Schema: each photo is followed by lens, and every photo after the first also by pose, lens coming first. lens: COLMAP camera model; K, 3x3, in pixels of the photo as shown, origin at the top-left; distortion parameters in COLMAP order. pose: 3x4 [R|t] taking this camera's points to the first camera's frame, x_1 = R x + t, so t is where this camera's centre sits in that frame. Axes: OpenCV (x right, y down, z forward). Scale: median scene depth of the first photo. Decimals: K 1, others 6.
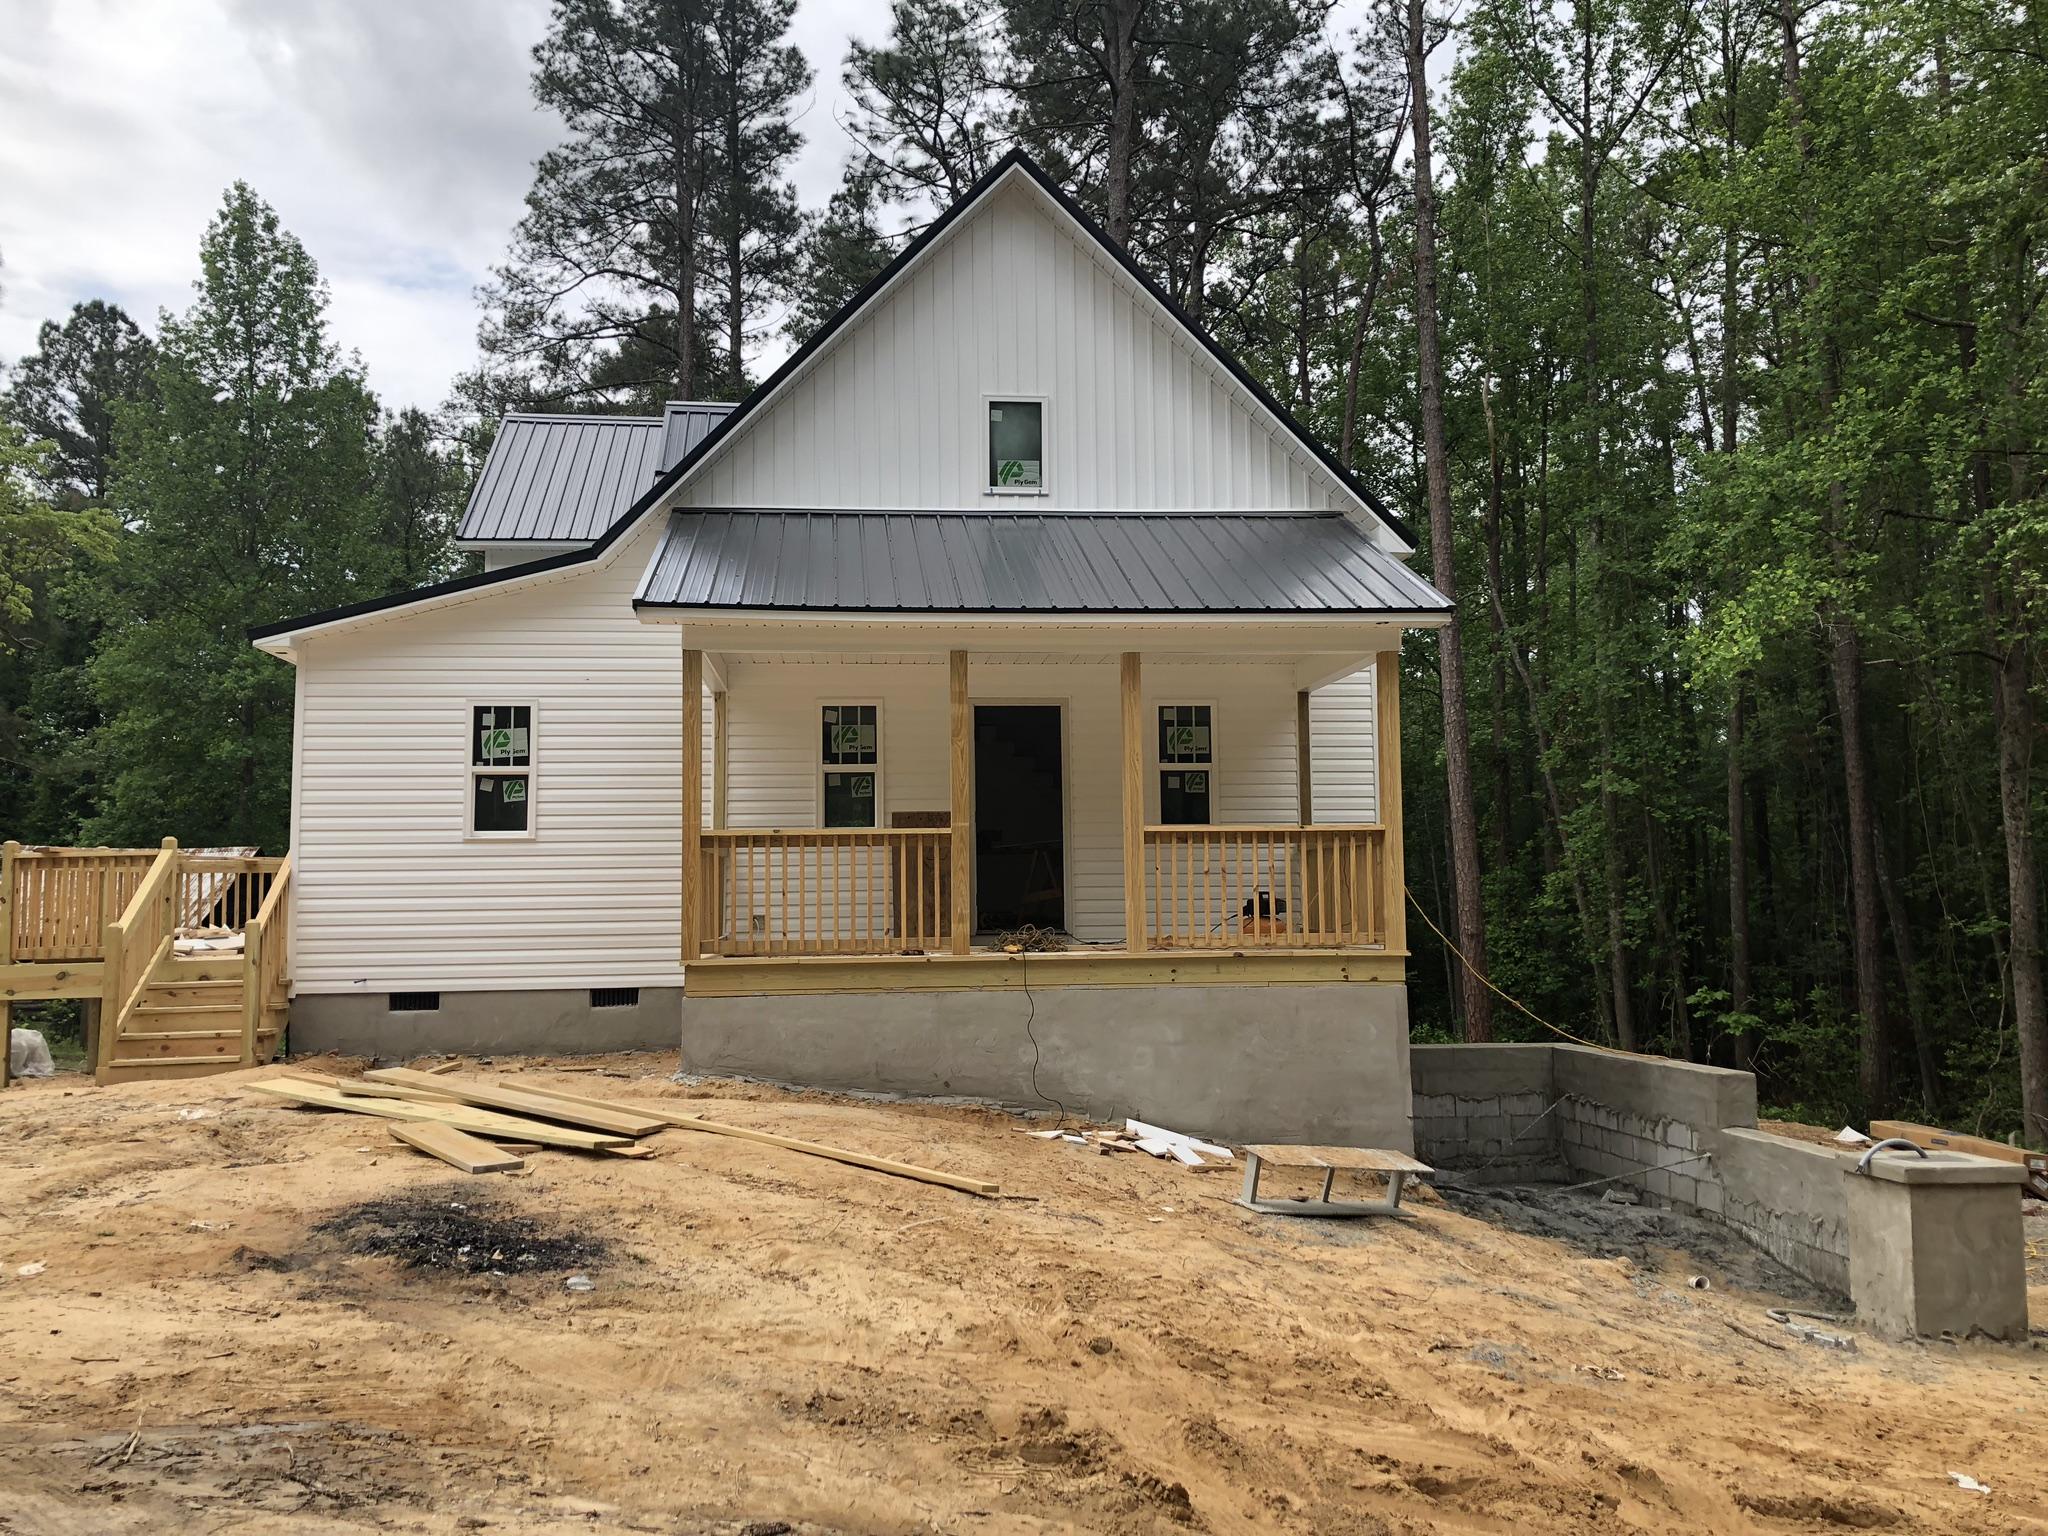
lens RADIAL K [[1673.5, 0, 1019.0], [0, 1673.5, 765.6], [0, 0, 1]] dist [0.011400, 0.001111]
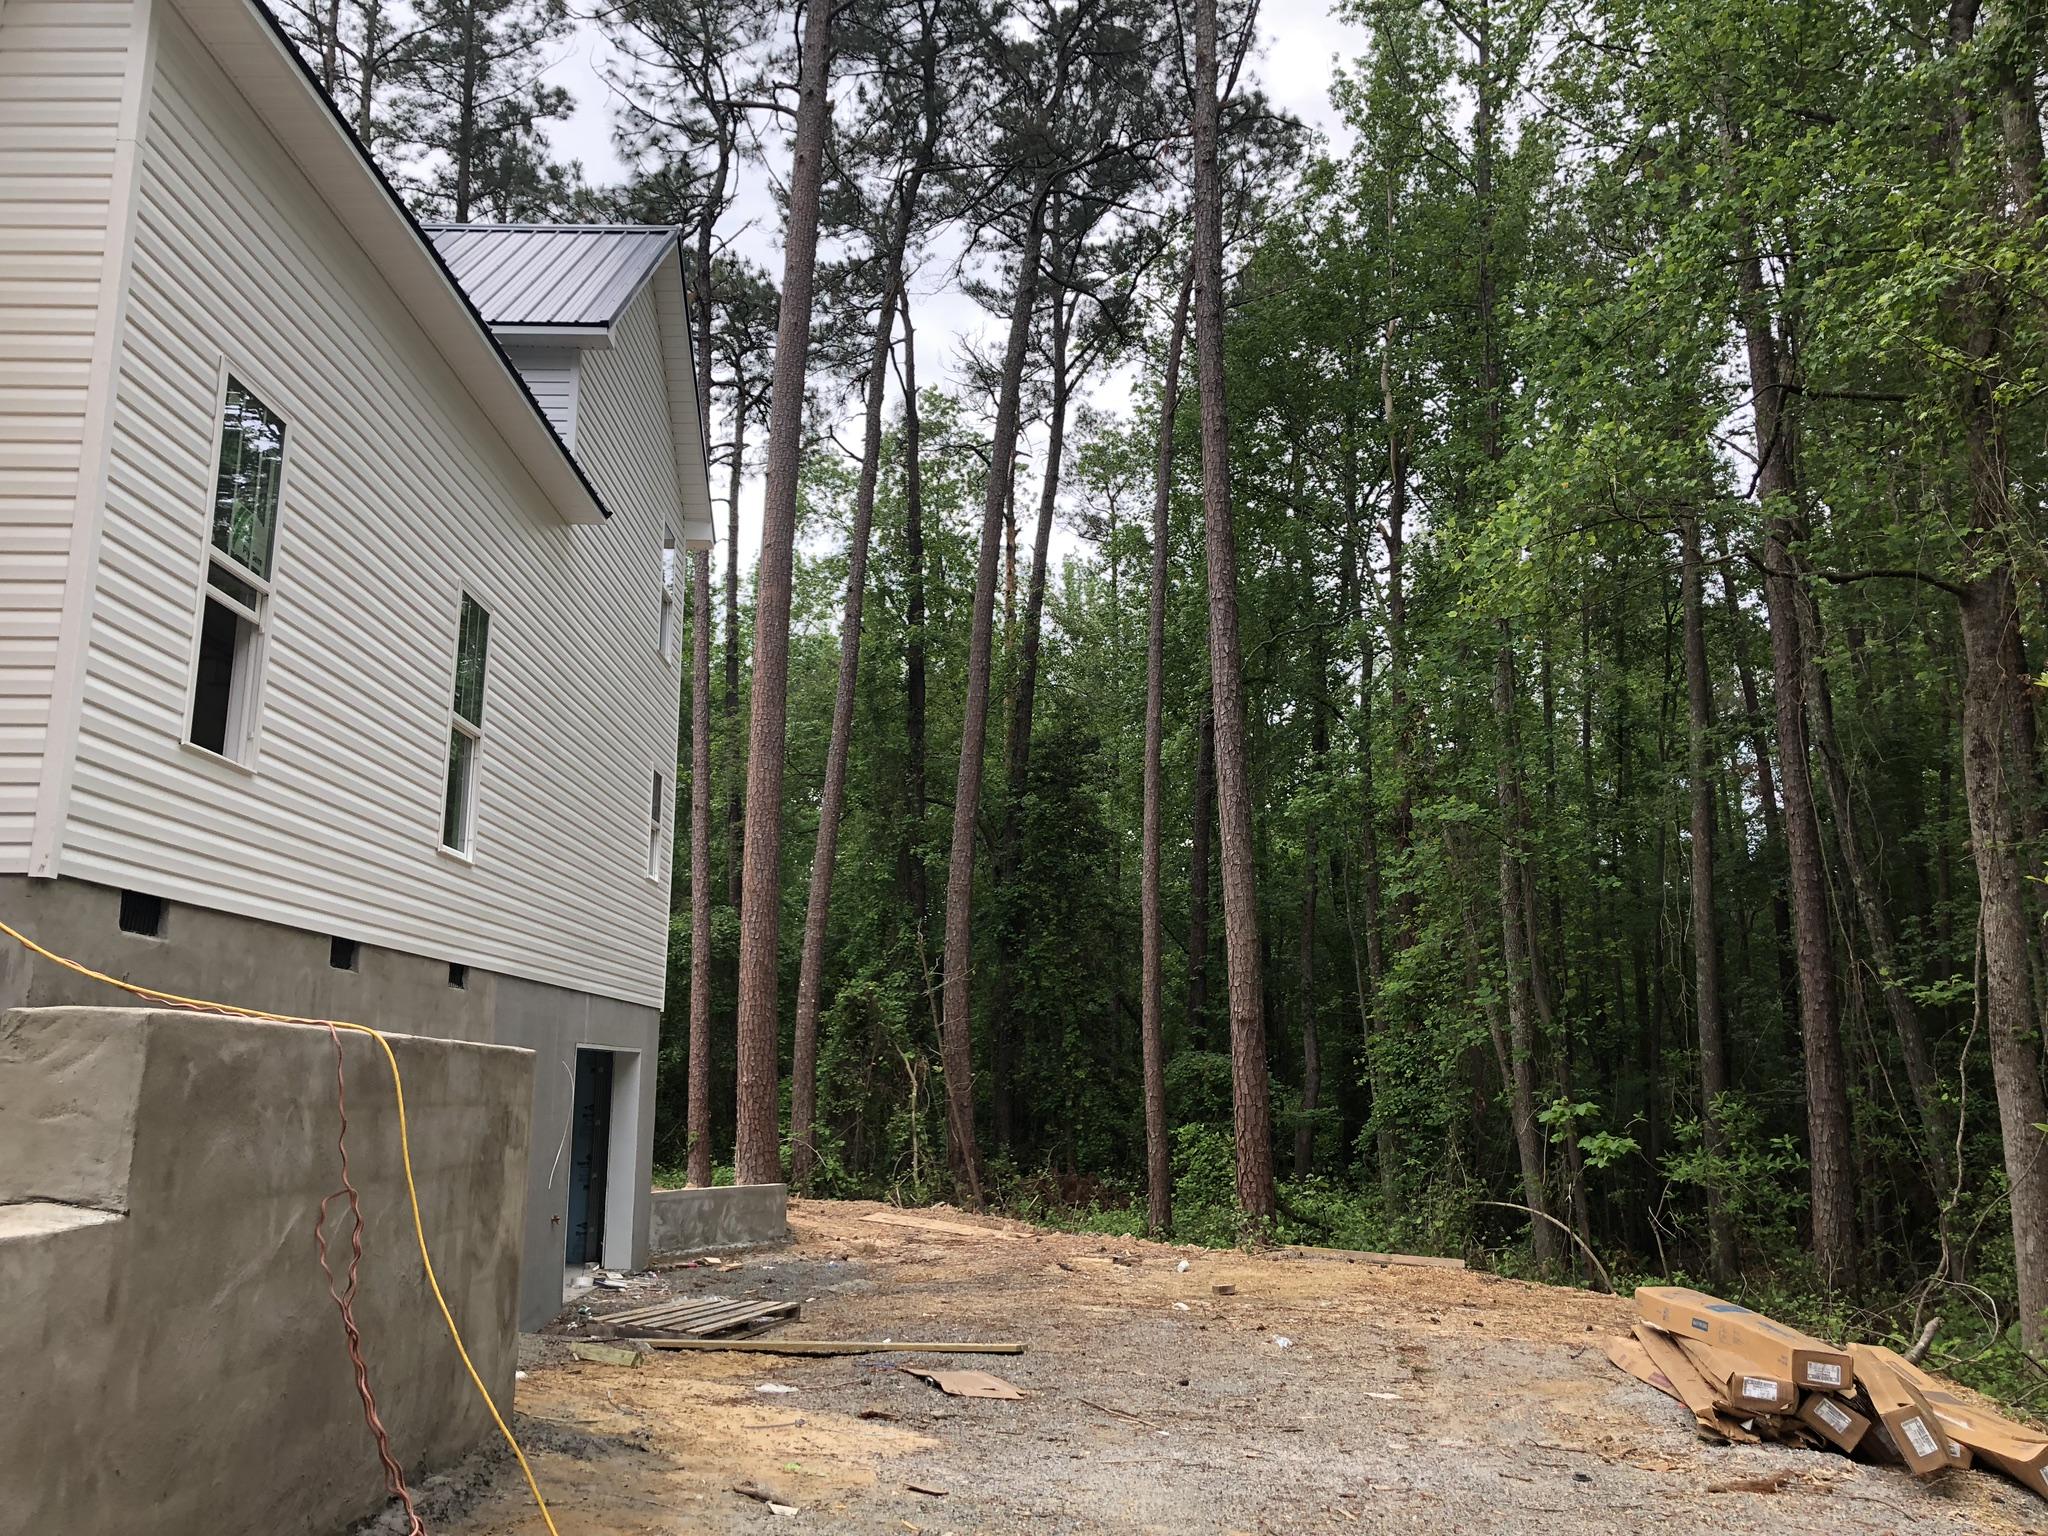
lens RADIAL K [[1673.5, 0, 1025.8], [0, 1673.5, 766.4], [0, 0, 1]] dist [0.011400, 0.001111]
pose [[0.996880, 0.001663, -0.078911, 0.246403], [-0.009545, 0.994981, -0.099612, 0.068630], [0.078349, 0.100055, 0.991892, 0.292533]]
